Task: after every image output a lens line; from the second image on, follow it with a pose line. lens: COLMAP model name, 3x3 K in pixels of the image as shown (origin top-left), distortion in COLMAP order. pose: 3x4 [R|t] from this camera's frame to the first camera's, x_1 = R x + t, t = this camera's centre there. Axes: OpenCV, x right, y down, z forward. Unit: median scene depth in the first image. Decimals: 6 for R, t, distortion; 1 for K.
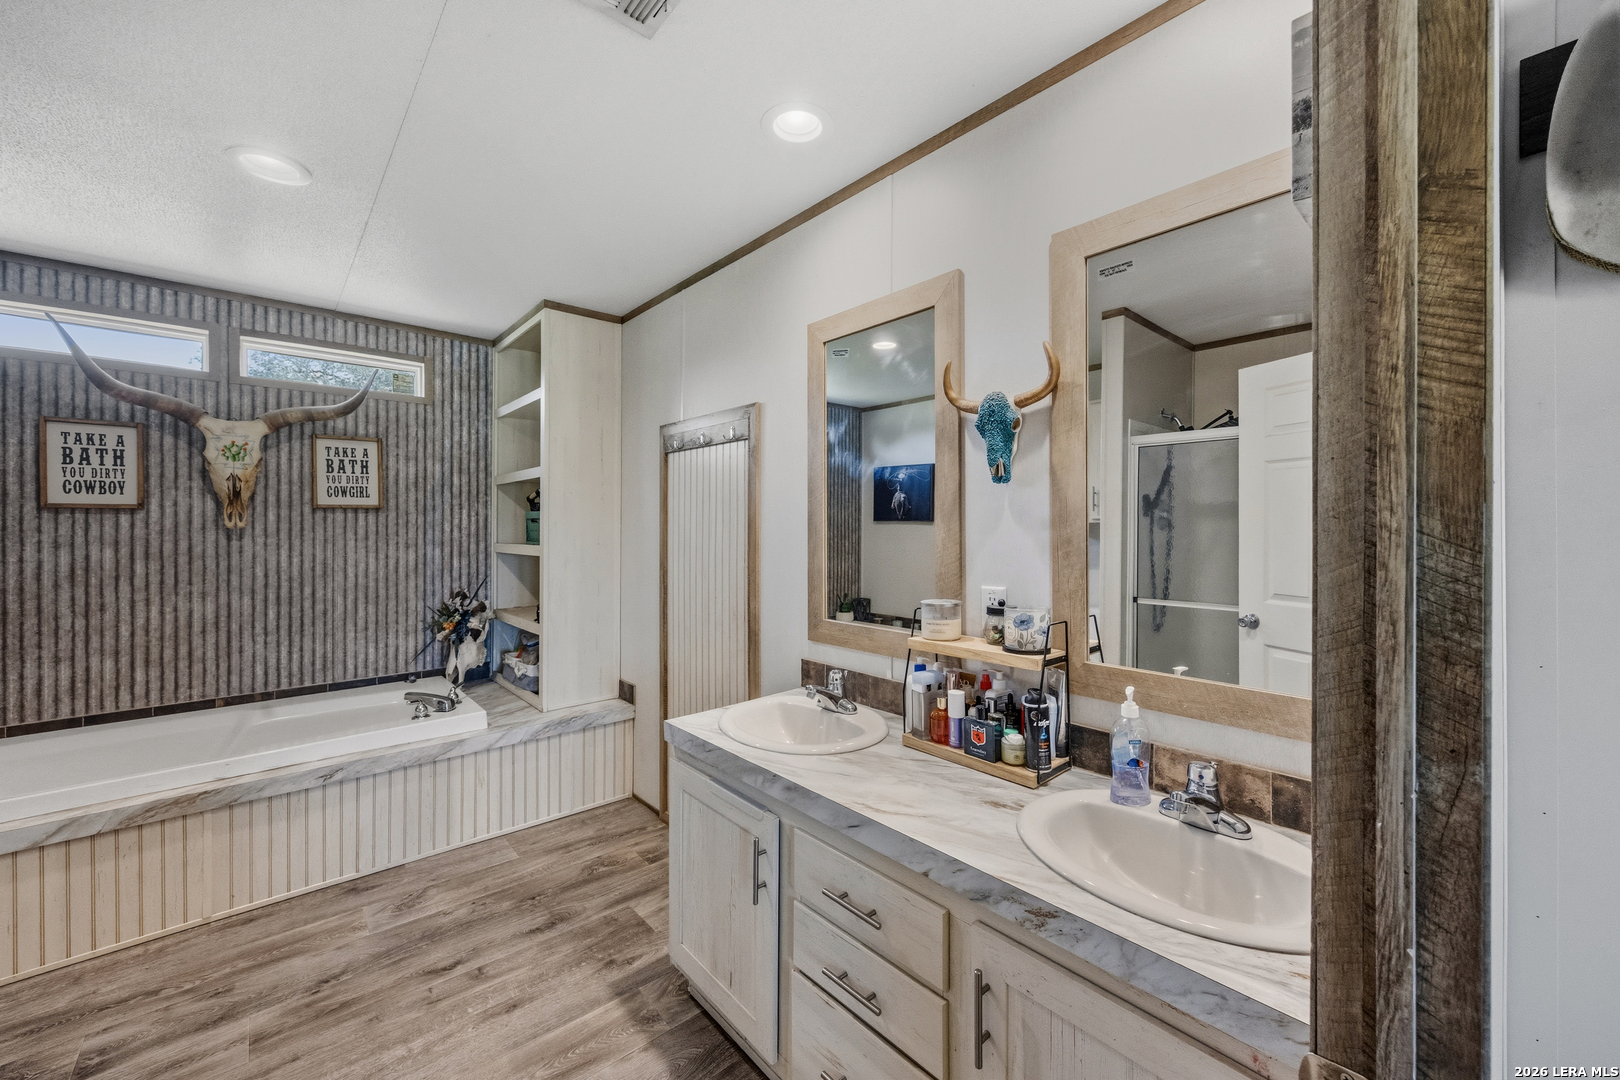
lens RADIAL K [[626.1, 0, 812.8], [0, 626.1, 528.4], [0, 0, 1]] dist [-0.000185, 0.000174]
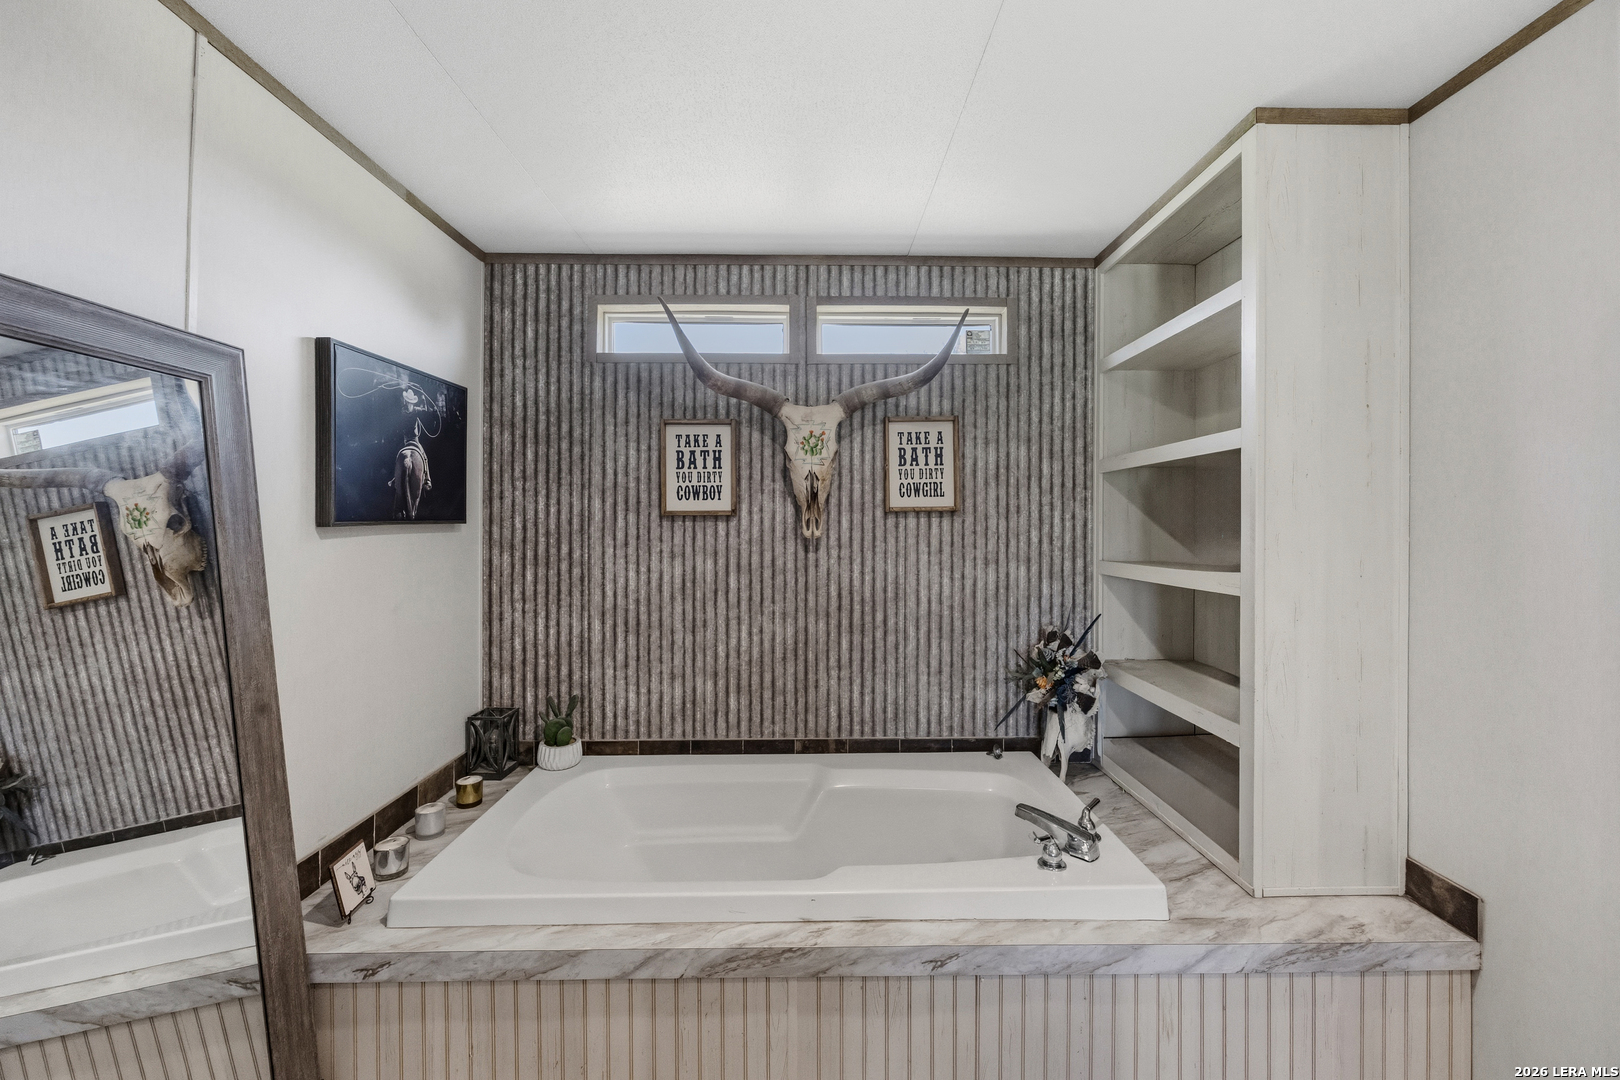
lens RADIAL K [[625.9, 0, 818.7], [0, 625.9, 530.1], [0, 0, 1]] dist [-0.001895, -0.000223]
pose [[0.759873, 0.003986, -0.650059, -0.398326], [-0.002413, 0.999992, 0.003311, -0.013724], [0.650067, -0.000947, 0.759876, 0.397202]]
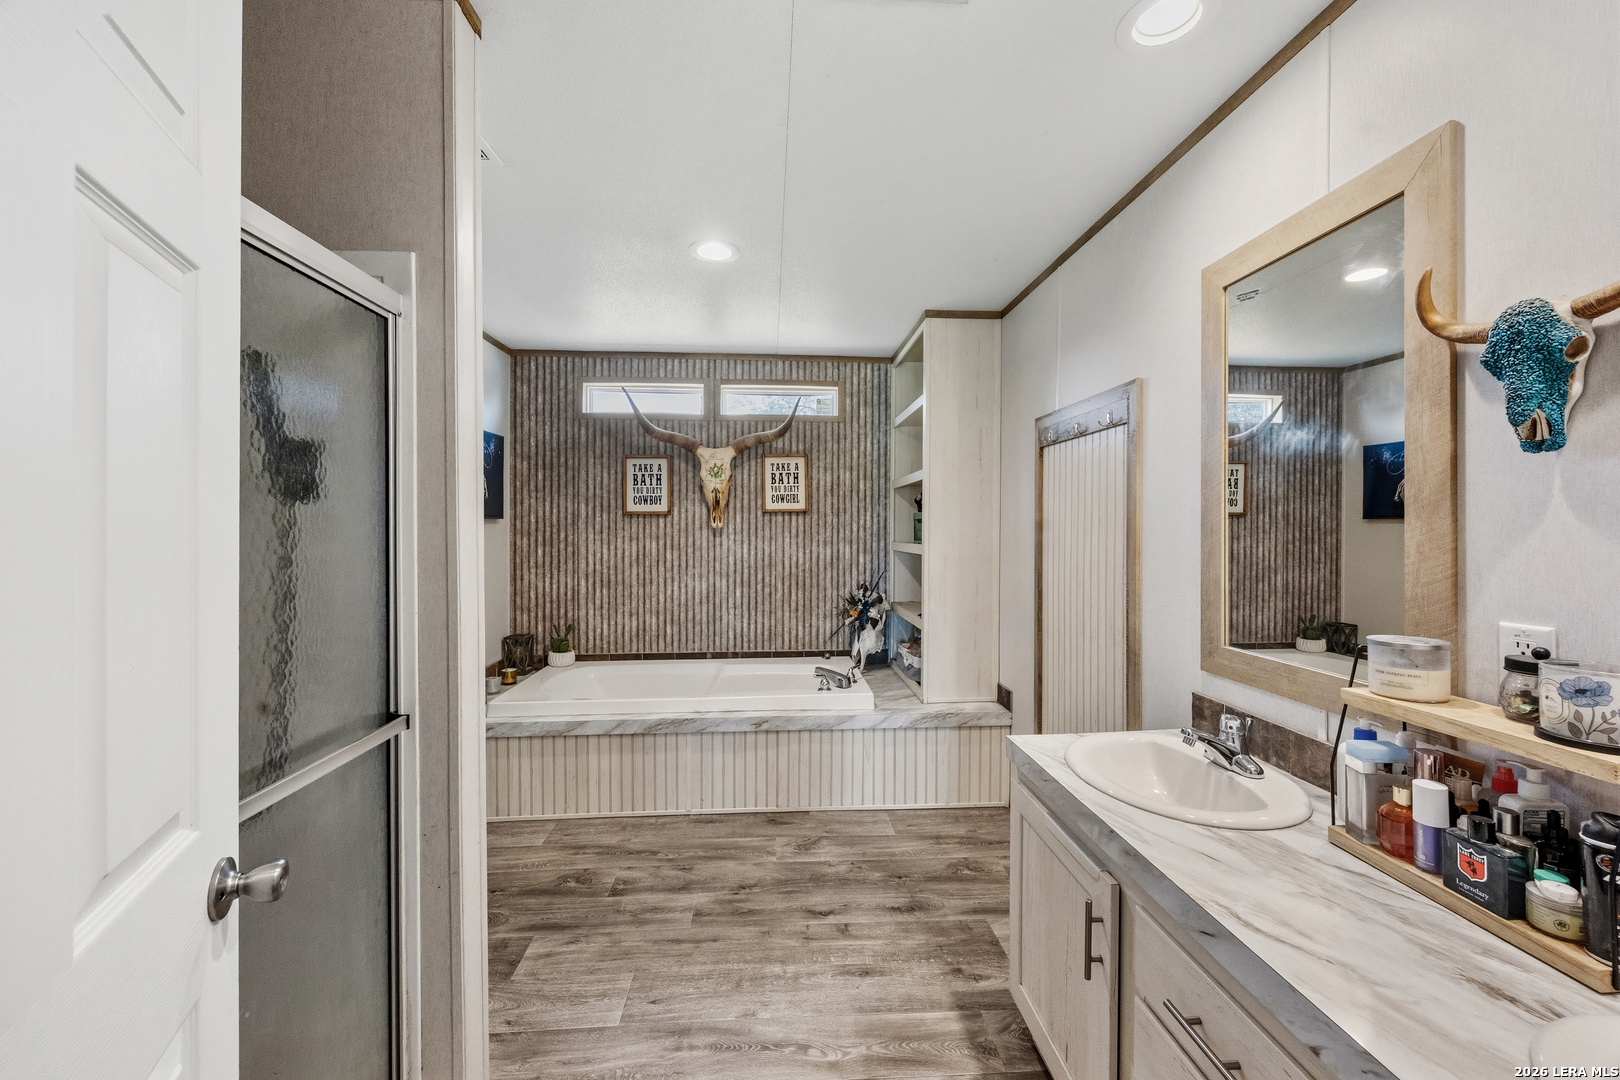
lens RADIAL K [[623.3, 0, 812.5], [0, 623.3, 530.3], [0, 0, 1]] dist [0.000543, -0.000322]
pose [[0.793535, 0.003111, -0.608517, 0.061694], [-0.001771, 0.999995, 0.002803, 0.000777], [0.608522, -0.001146, 0.793536, 0.060559]]
